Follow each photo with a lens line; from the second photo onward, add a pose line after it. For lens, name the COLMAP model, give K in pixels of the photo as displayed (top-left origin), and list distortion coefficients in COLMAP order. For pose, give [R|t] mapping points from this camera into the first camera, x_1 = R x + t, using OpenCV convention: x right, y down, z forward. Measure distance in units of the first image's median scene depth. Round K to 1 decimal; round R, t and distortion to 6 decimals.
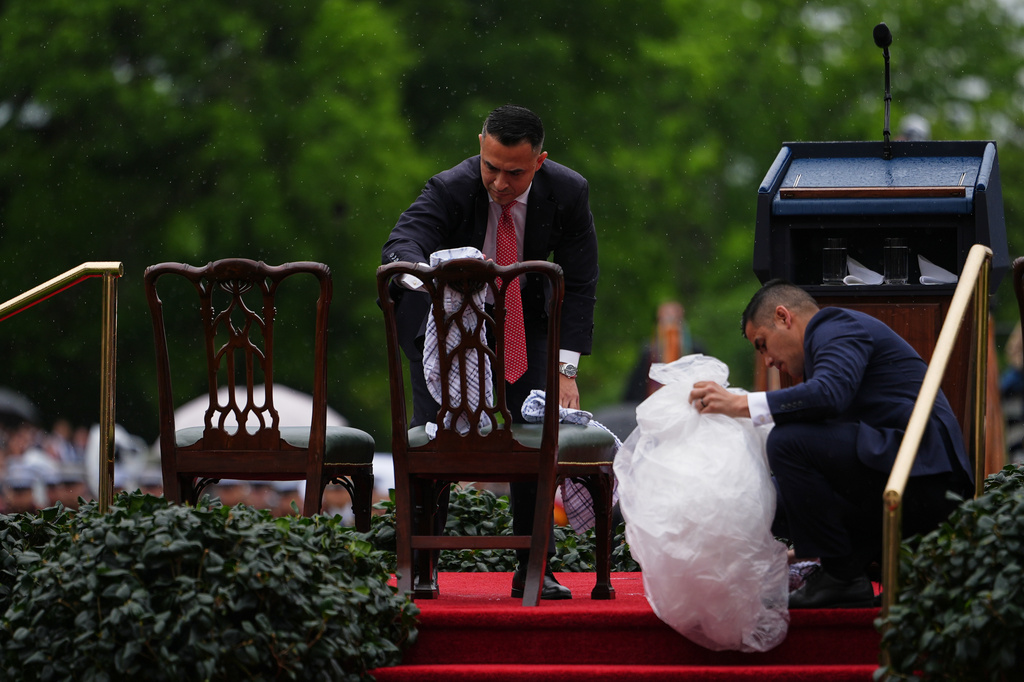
lens RADIAL K [[6617.4, 0, 511.8], [0, 6617.4, 341.3], [0, 0, 1]] dist [-0.210843, 0.000000]
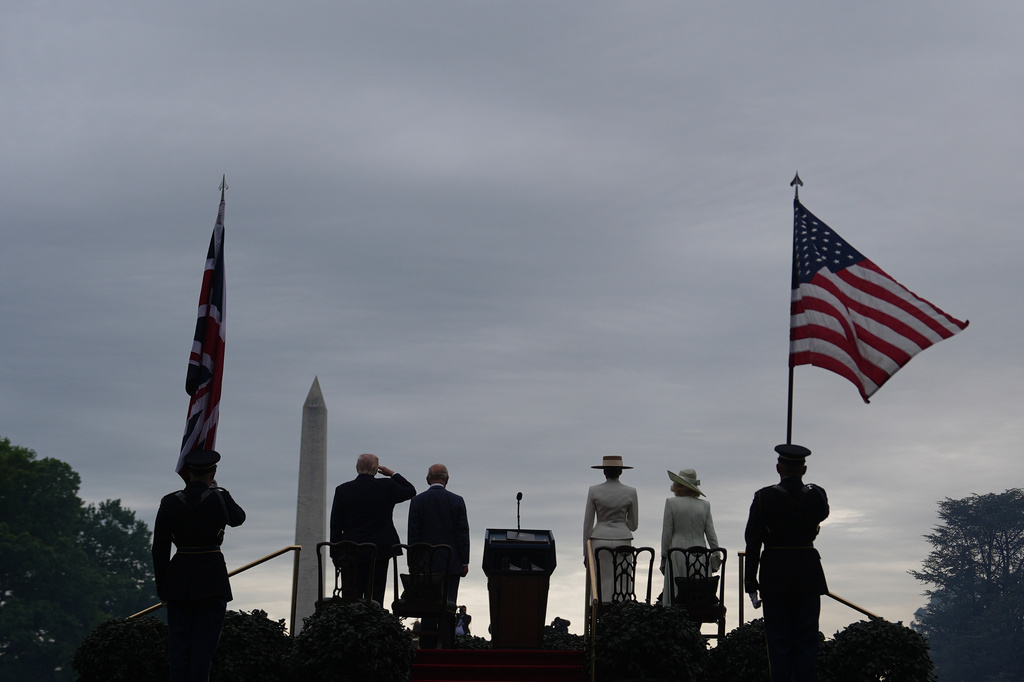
lens RADIAL K [[1816.2, 0, 512.8], [0, 1816.2, 343.1], [0, 0, 1]] dist [0.003524, 0.000000]
pose [[0.972726, 0.072812, 0.220235, -0.174401], [-0.021729, 0.973884, -0.226003, 0.096279], [-0.230939, 0.215054, 0.948904, 0.143983]]
